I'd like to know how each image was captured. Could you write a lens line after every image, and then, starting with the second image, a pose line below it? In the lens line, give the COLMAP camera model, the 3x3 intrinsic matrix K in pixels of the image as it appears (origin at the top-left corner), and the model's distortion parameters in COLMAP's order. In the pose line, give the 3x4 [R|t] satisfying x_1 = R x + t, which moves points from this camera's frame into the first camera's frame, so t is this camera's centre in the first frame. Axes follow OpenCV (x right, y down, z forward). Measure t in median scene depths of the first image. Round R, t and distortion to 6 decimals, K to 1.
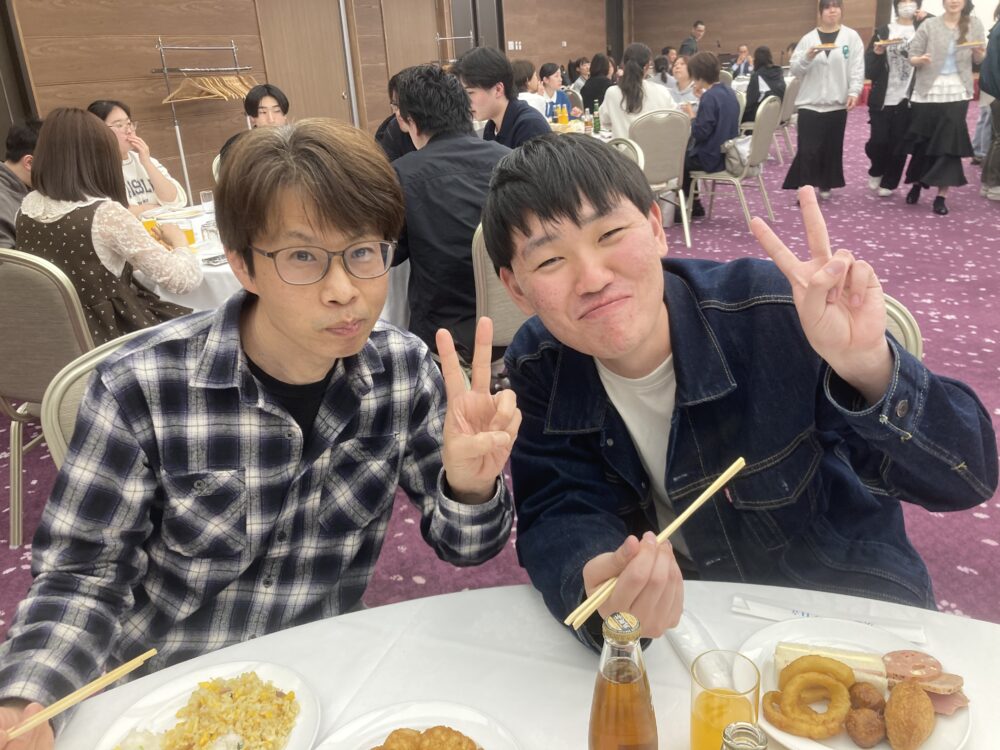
lens RADIAL K [[826.5, 0, 500.0], [0, 826.5, 375.0], [0, 0, 1]] dist [0.004332, 0.001363]
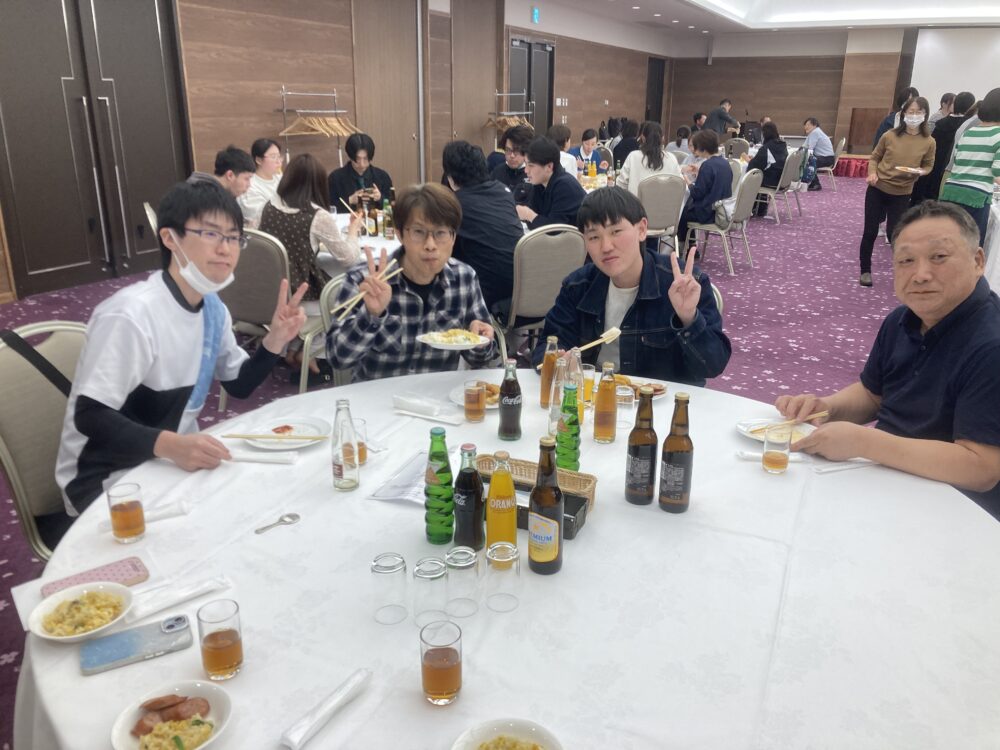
lens RADIAL K [[826.5, 0, 500.0], [0, 826.5, 375.0], [0, 0, 1]] dist [0.004332, 0.001363]
pose [[0.994909, 0.093380, -0.037893, 0.019698], [-0.094843, 0.994735, -0.038820, 0.059422], [0.034068, 0.042216, 0.998527, -0.249448]]
